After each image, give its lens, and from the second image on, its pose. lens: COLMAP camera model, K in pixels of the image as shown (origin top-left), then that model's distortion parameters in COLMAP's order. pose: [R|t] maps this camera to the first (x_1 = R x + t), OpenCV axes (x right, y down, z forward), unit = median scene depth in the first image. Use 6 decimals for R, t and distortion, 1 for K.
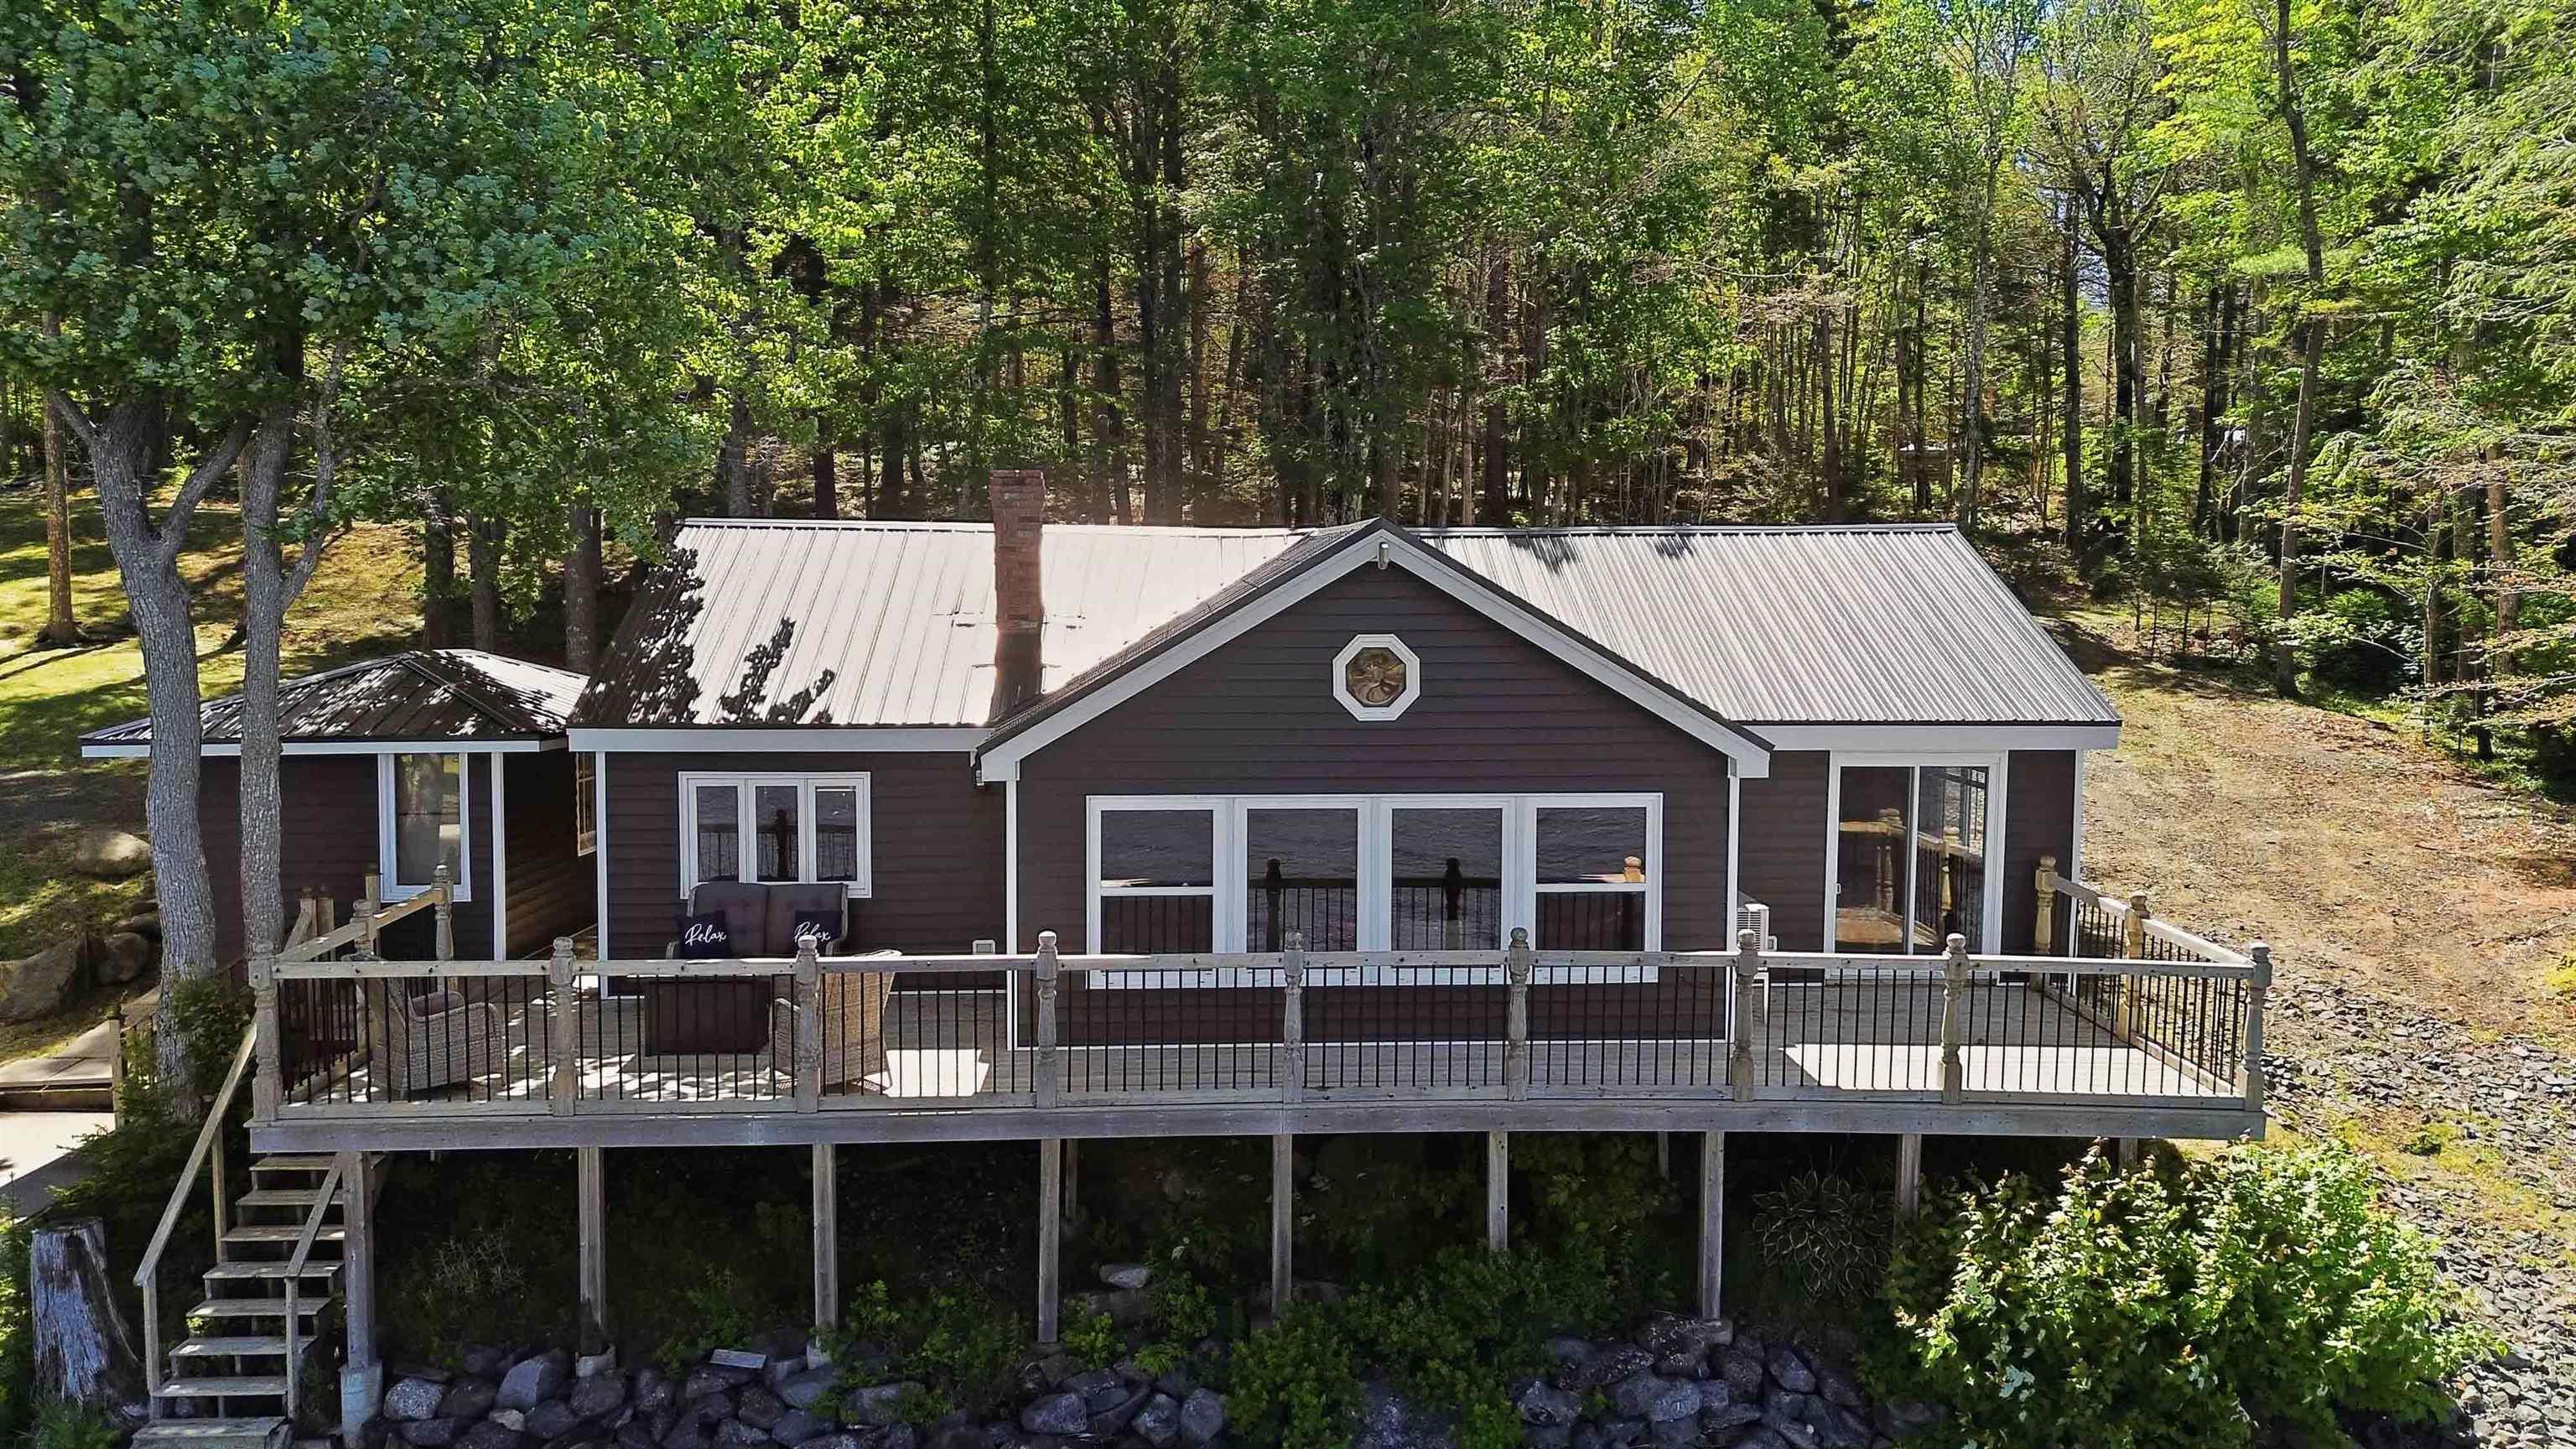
lens RADIAL K [[1866.5, 0, 1323.1], [0, 1866.5, 726.8], [0, 0, 1]] dist [0.096713, -0.101470]
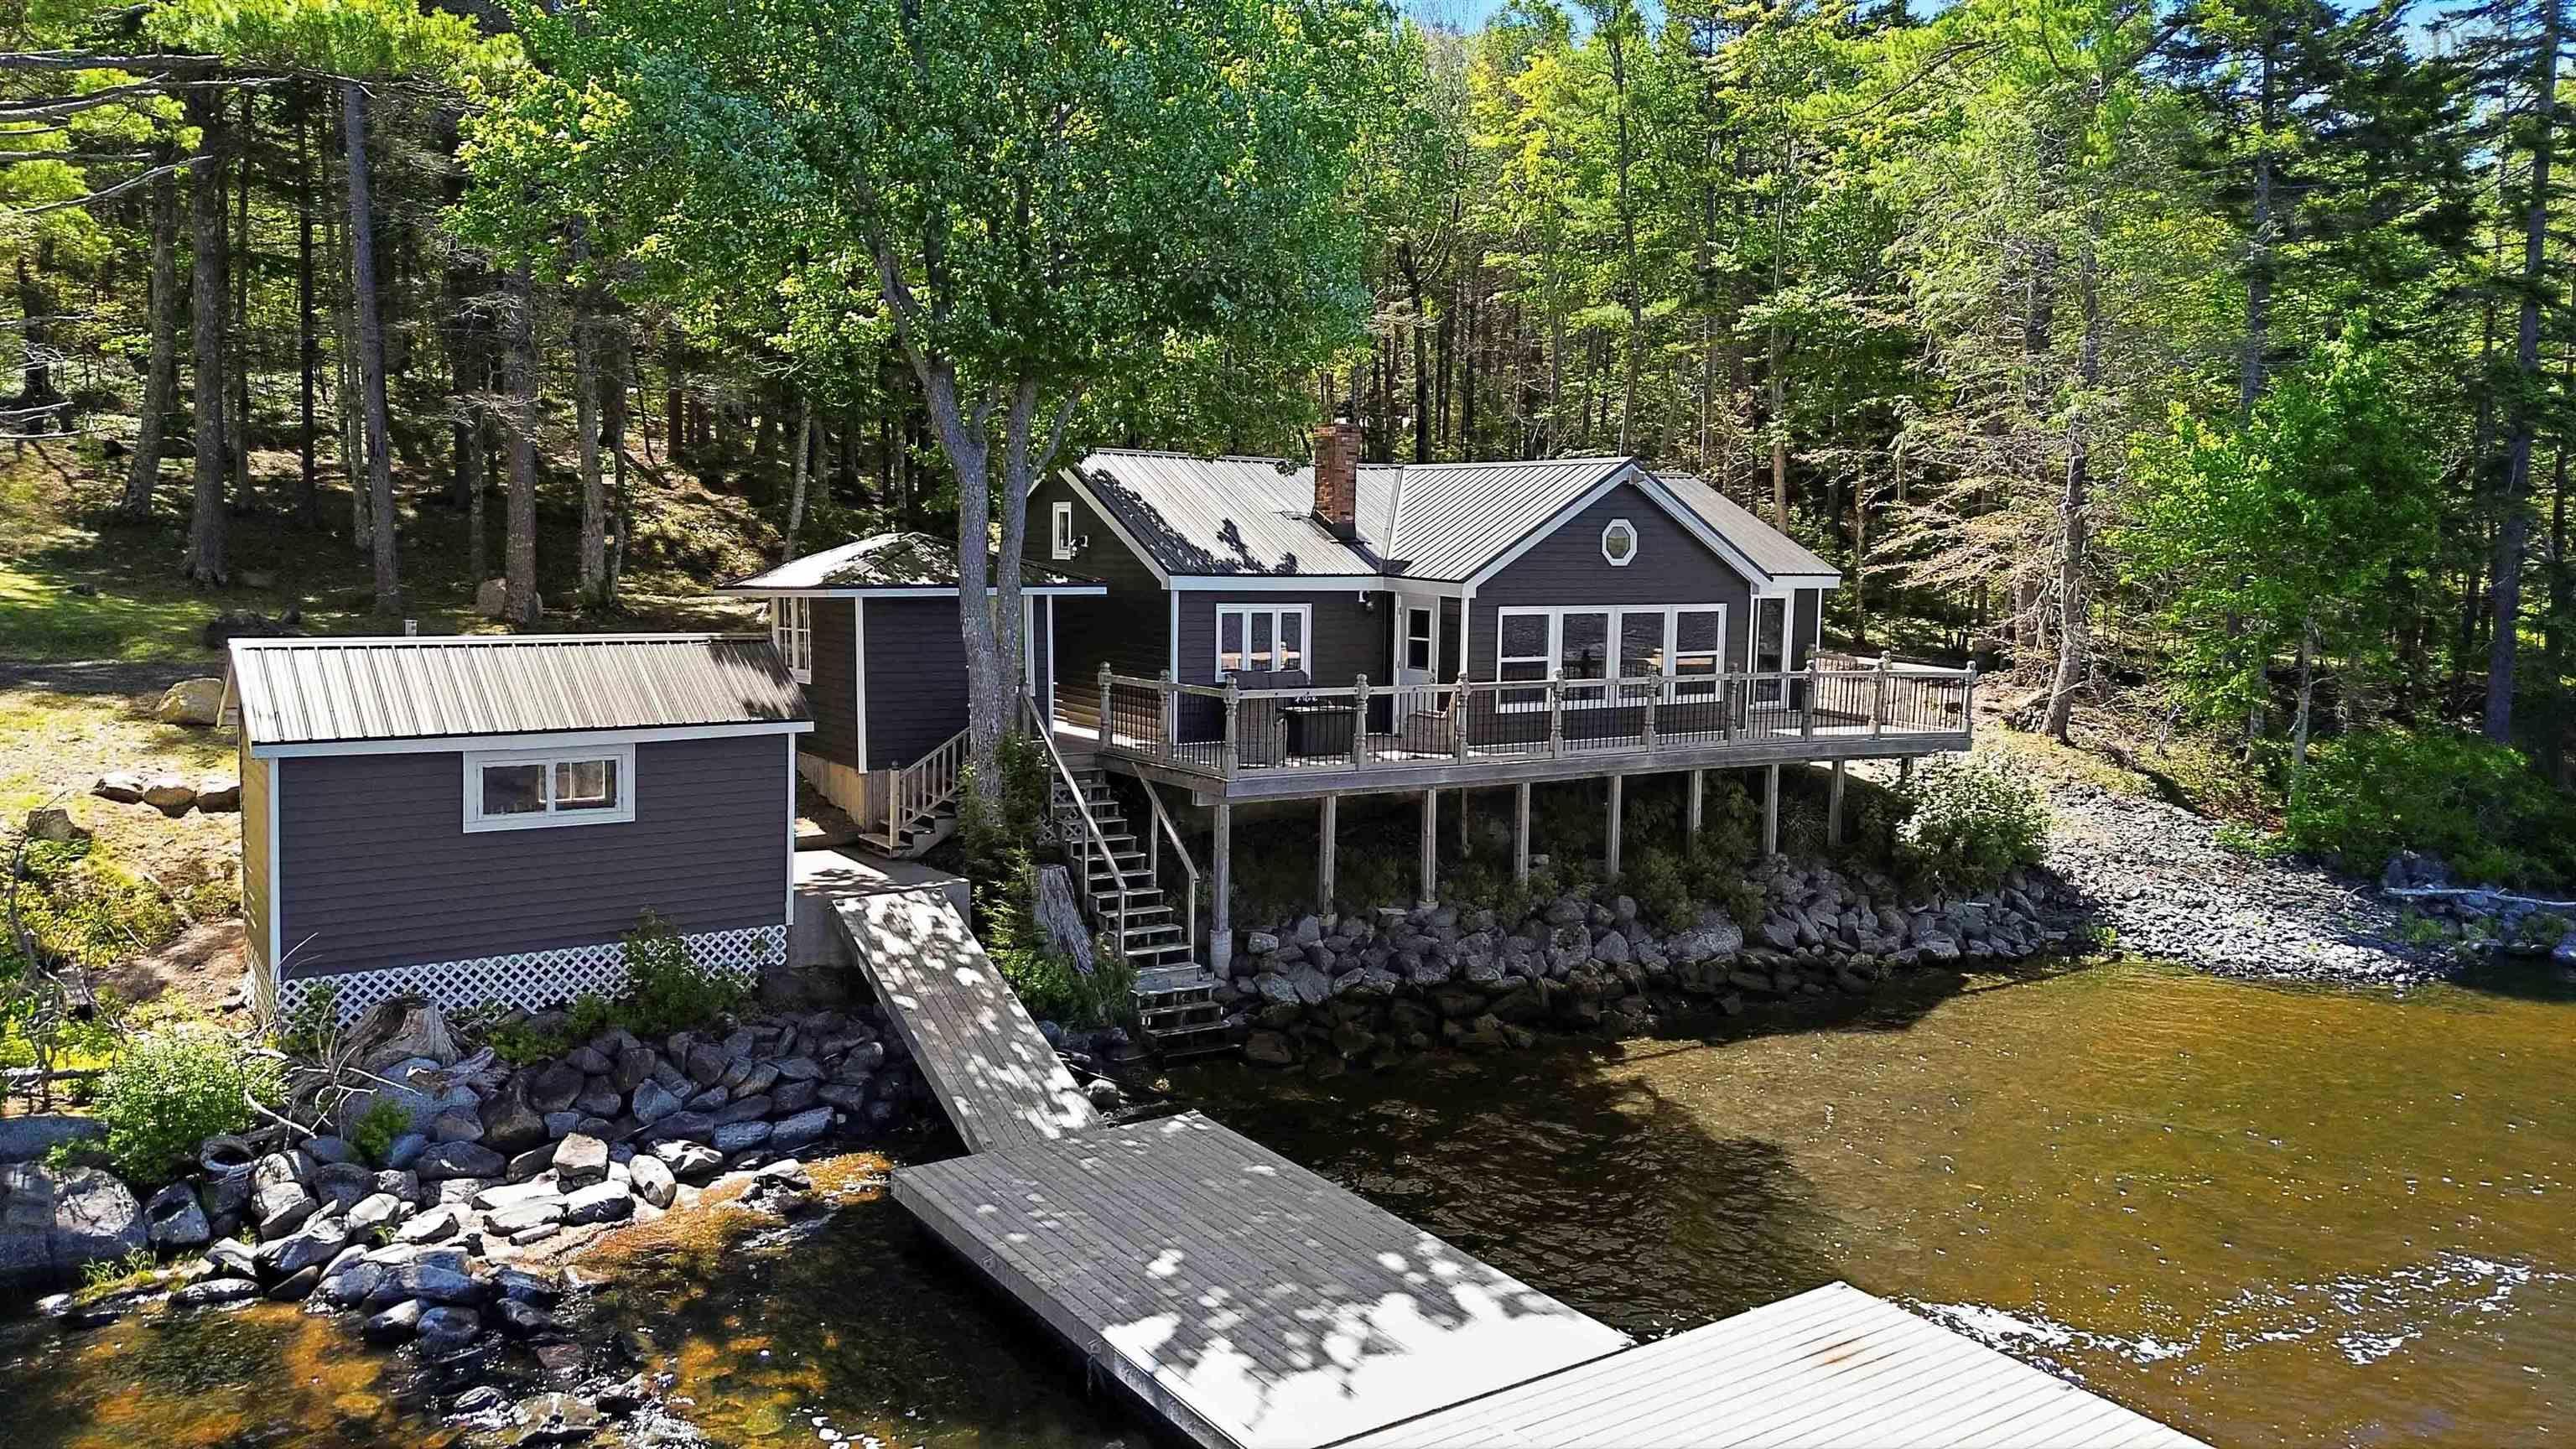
lens RADIAL K [[1789.4, 0, 1288.0], [0, 1789.4, 724.5], [0, 0, 1]] dist [0.075203, -0.084713]
pose [[0.870036, -0.039756, 0.491383, -1.162651], [0.031482, 0.999189, 0.025099, 0.101305], [-0.491982, -0.006368, 0.870582, -0.419787]]
